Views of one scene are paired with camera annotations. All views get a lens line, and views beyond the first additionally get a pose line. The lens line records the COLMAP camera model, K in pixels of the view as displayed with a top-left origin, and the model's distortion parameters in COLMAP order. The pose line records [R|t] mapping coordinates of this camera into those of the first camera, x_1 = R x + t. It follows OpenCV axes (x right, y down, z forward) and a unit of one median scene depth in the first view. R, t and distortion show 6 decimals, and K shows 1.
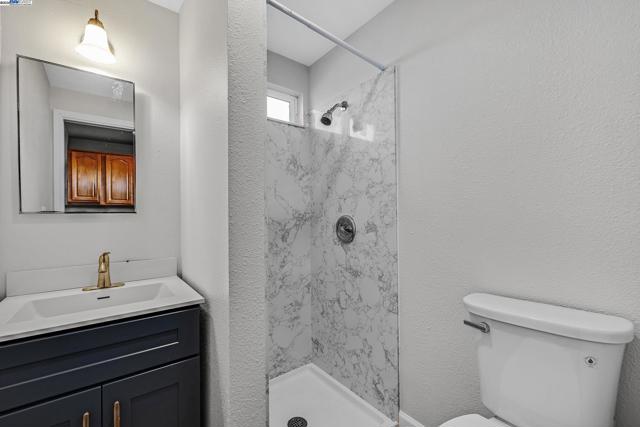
lens RADIAL K [[272.1, 0, 320.7], [0, 272.1, 216.0], [0, 0, 1]] dist [-0.003588, 0.000205]
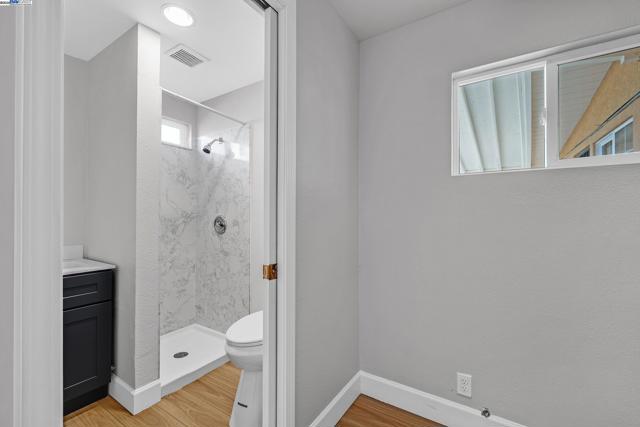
lens RADIAL K [[272.1, 0, 319.8], [0, 272.1, 215.1], [0, 0, 1]] dist [-0.003588, 0.000205]
pose [[0.941808, 0.013761, 0.335869, 0.095997], [-0.012299, 0.999903, -0.006480, 0.000539], [-0.335925, 0.001972, 0.941887, -0.527519]]
